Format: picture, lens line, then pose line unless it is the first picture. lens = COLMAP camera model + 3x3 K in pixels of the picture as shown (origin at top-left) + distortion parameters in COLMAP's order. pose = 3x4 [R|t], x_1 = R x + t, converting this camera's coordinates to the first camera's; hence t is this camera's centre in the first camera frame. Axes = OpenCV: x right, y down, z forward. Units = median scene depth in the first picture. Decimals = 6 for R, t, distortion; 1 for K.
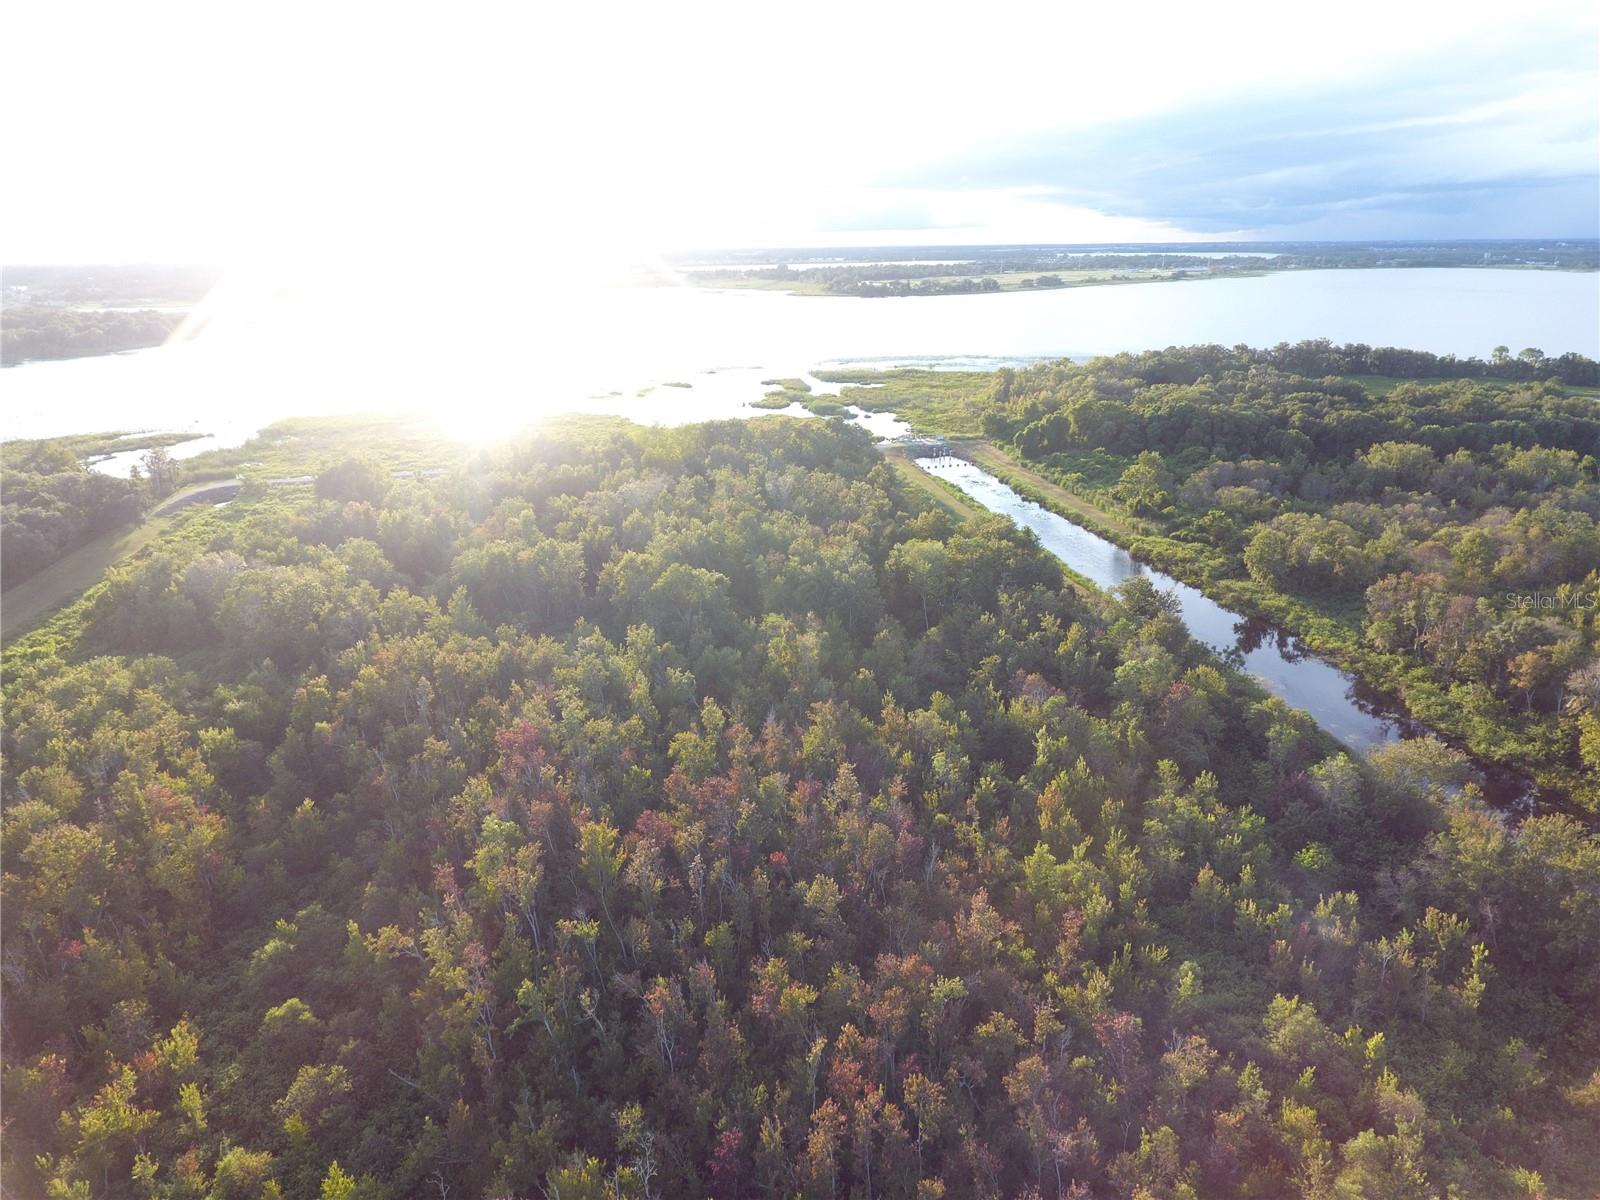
lens RADIAL K [[936.4, 0, 800.0], [0, 936.4, 600.0], [0, 0, 1]] dist [-0.002728, -0.002606]
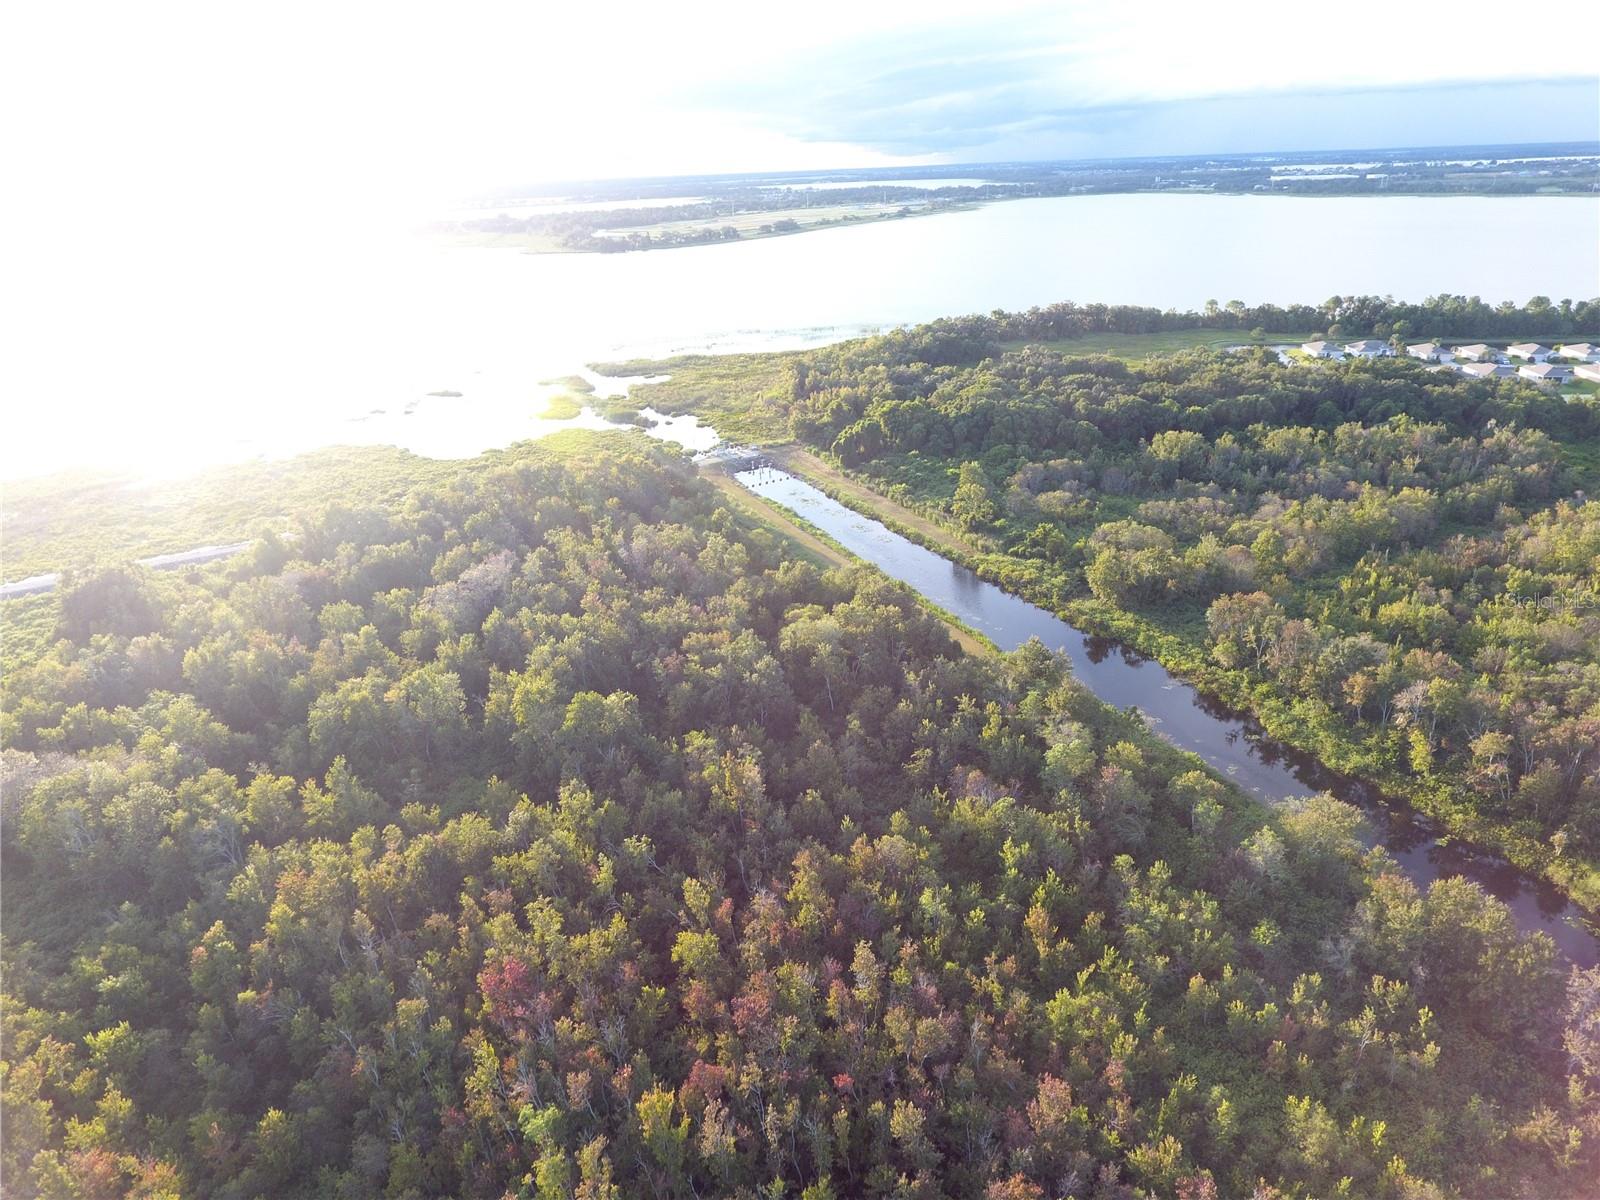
lens RADIAL K [[936.4, 0, 803.0], [0, 936.4, 599.2], [0, 0, 1]] dist [-0.000050, -0.002353]
pose [[0.960763, -0.137736, 0.240754, -0.102962], [0.122611, 0.989480, 0.076790, -0.139305], [-0.248798, -0.044258, 0.967544, 0.028329]]
